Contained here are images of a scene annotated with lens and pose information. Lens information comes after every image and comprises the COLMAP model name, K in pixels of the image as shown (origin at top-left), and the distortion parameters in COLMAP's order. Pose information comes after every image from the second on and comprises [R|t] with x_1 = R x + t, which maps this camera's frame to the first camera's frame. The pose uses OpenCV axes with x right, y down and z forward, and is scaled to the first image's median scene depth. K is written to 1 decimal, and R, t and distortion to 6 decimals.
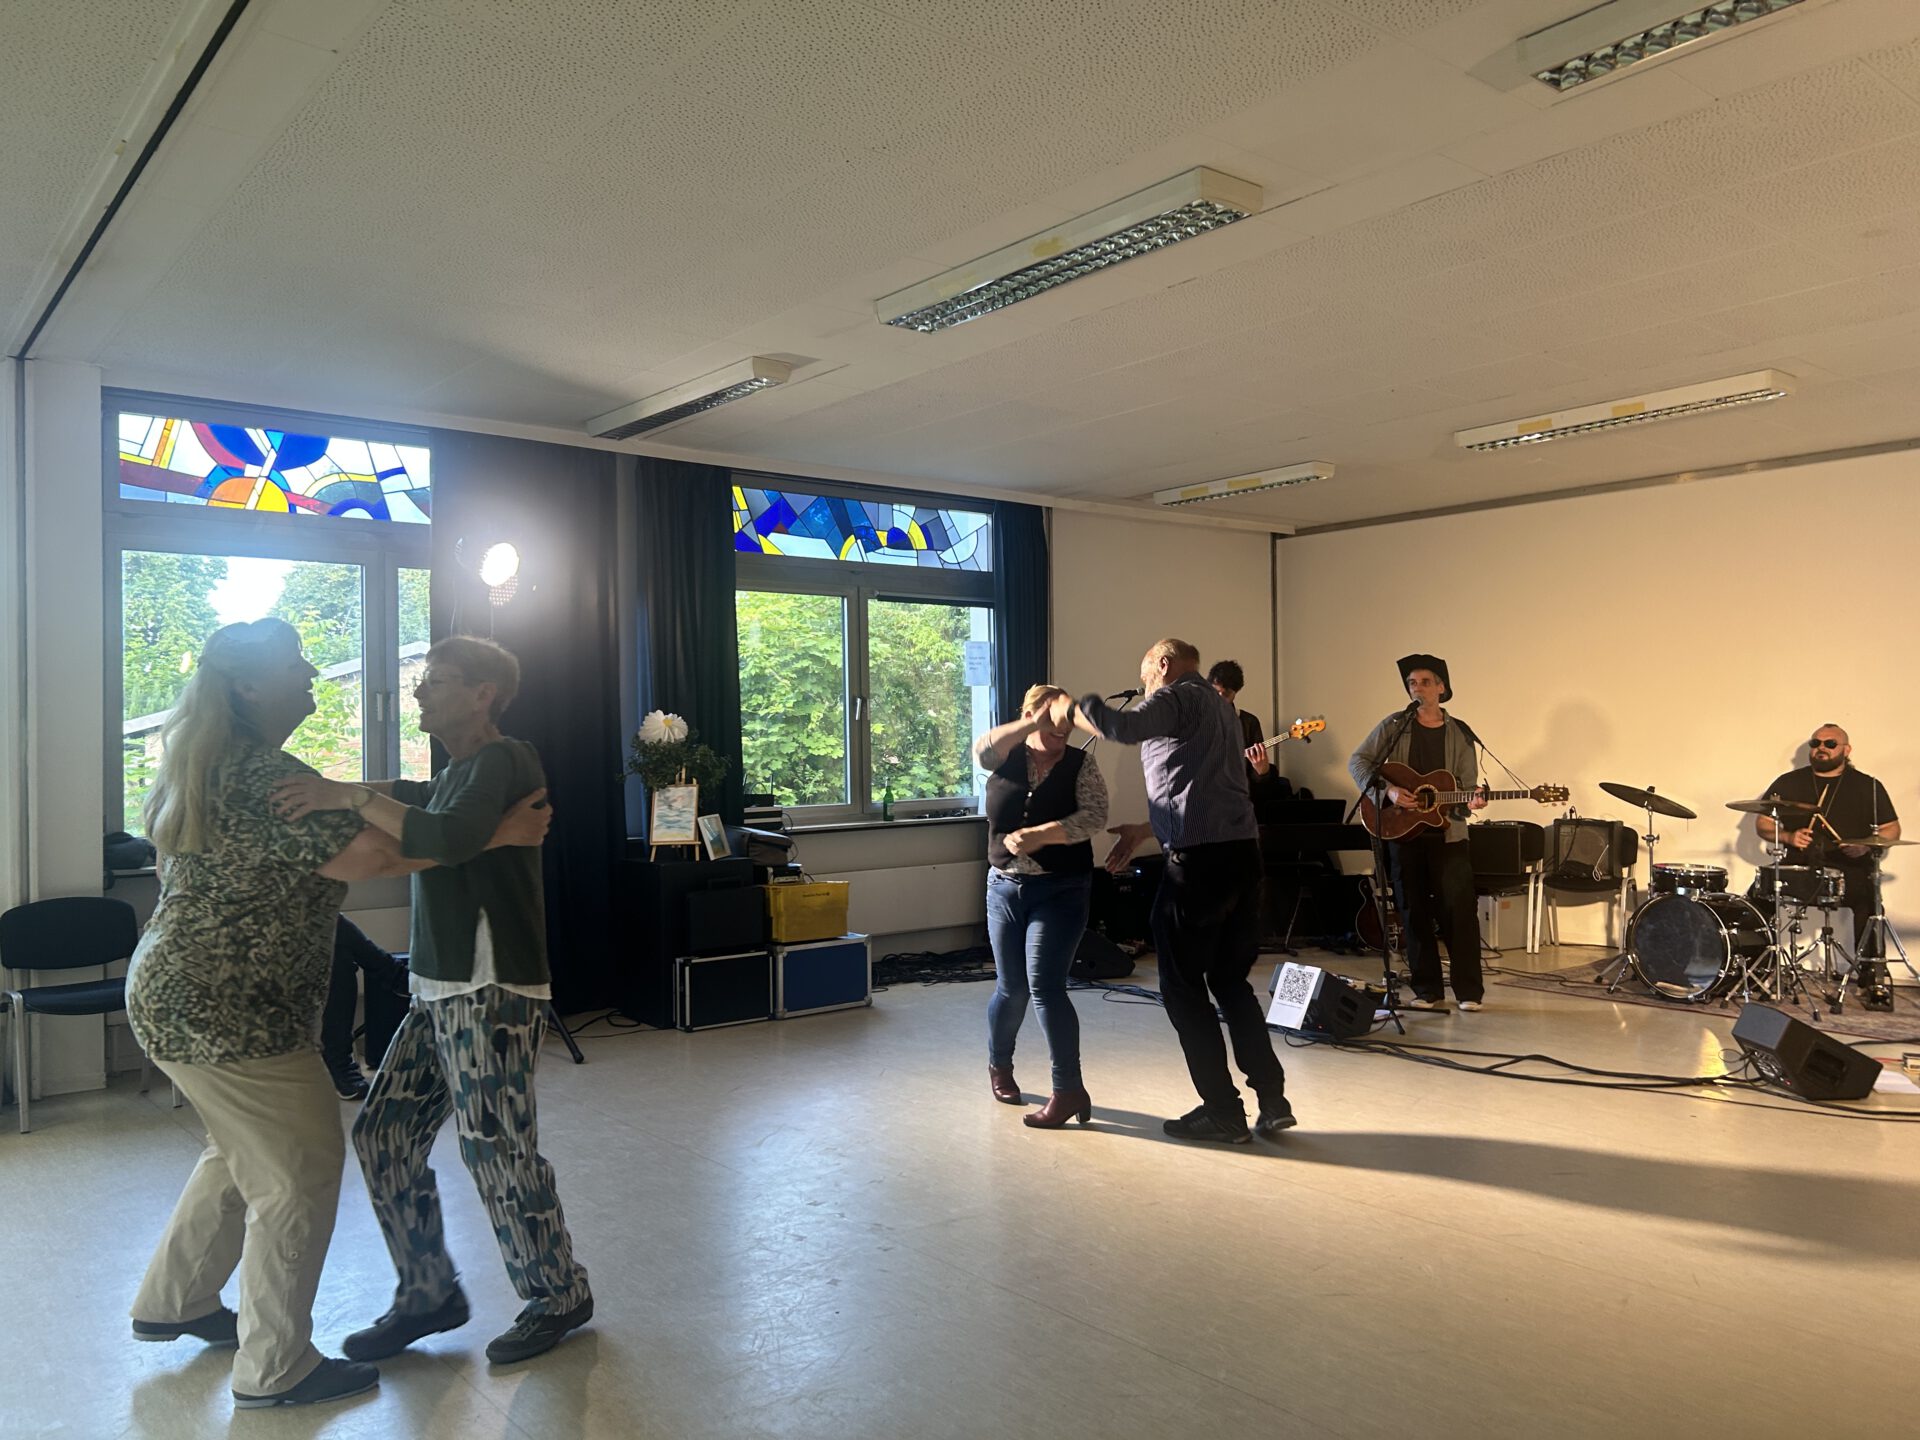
lens RADIAL K [[1438.9, 0, 972.1], [0, 1438.9, 716.8], [0, 0, 1]] dist [0.042130, -0.047120]
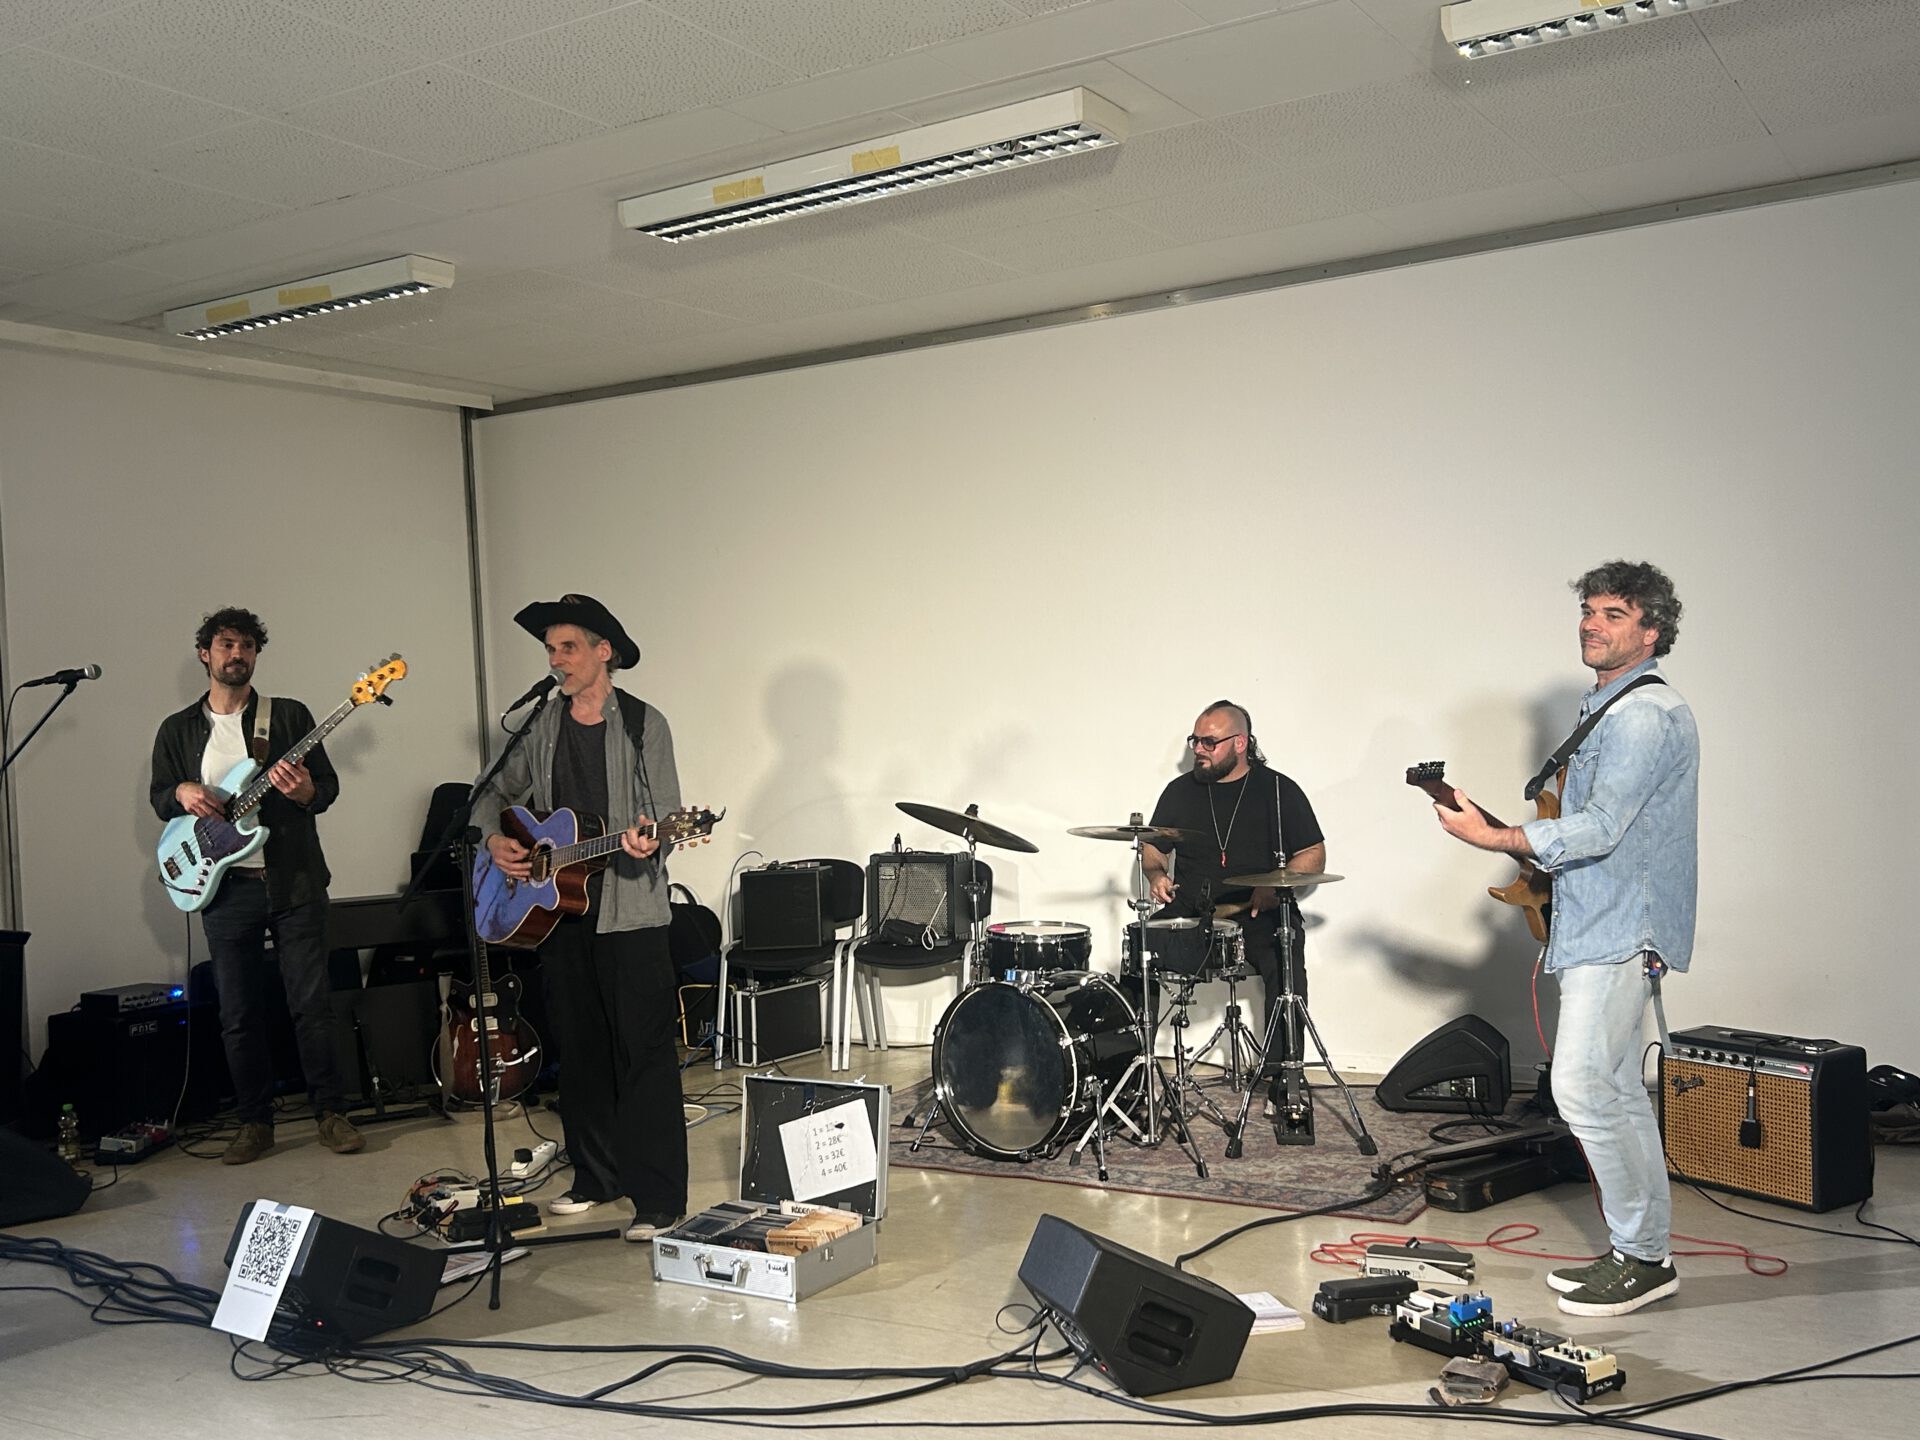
lens RADIAL K [[1818.8, 0, 952.2], [0, 1818.8, 723.8], [0, 0, 1]] dist [0.081012, 0.000000]
pose [[0.946771, -0.033991, 0.320108, 0.219708], [0.029271, 0.999380, 0.019547, -0.002486], [-0.320574, -0.009136, 0.947179, 0.273820]]
